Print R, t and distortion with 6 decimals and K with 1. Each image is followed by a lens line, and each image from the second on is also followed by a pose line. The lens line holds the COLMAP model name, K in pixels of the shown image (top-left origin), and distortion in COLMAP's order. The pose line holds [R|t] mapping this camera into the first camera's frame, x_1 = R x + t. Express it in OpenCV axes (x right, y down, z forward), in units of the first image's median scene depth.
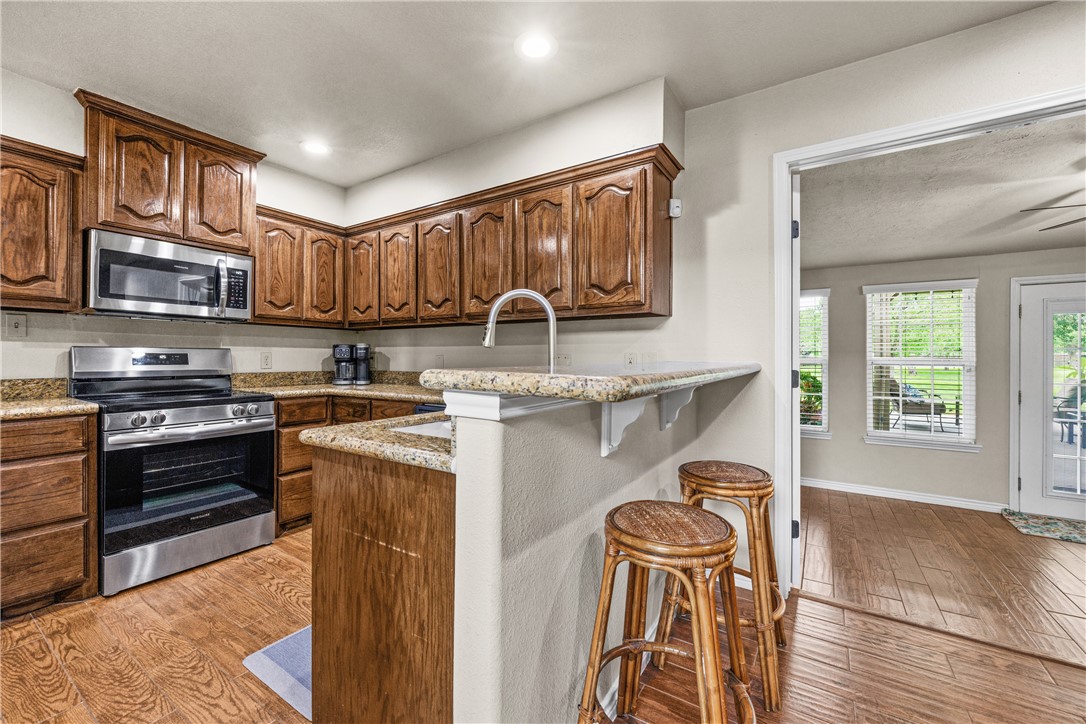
lens RADIAL K [[435.2, 0, 541.1], [0, 435.2, 356.1], [0, 0, 1]] dist [-0.006723, -0.001014]
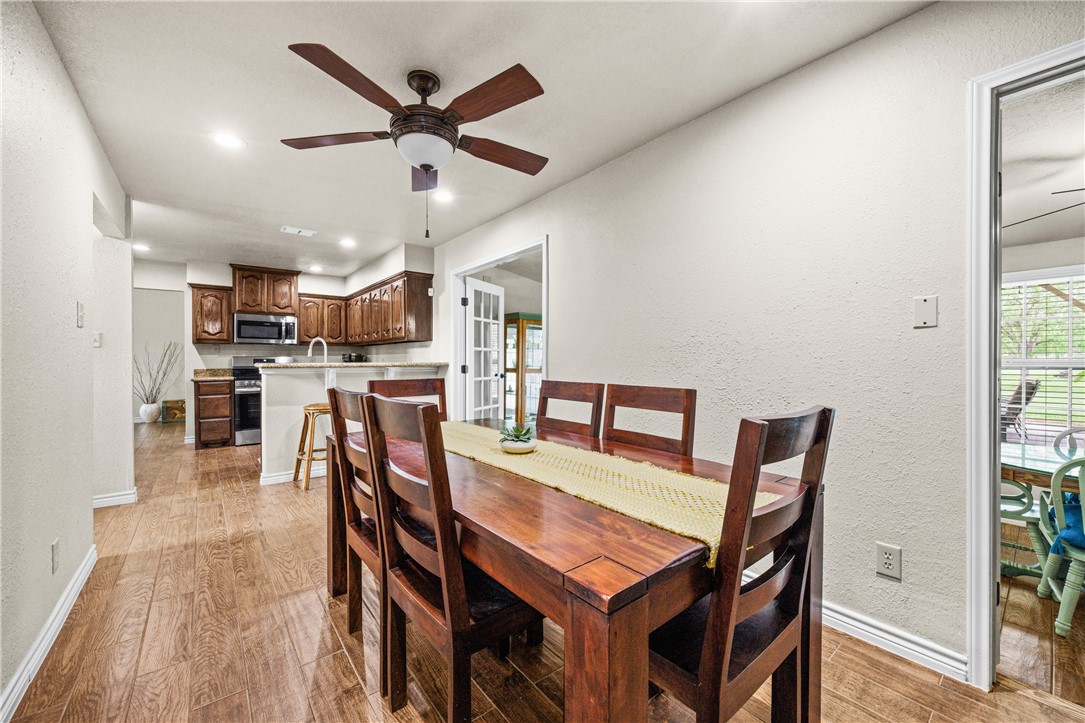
lens RADIAL K [[434.8, 0, 562.5], [0, 434.8, 360.1], [0, 0, 1]] dist [-0.006723, -0.001014]
pose [[0.951798, -0.003988, -0.306701, 1.504623], [0.004710, 0.999988, 0.001616, 0.005373], [0.306690, -0.002983, 0.951805, -0.824026]]
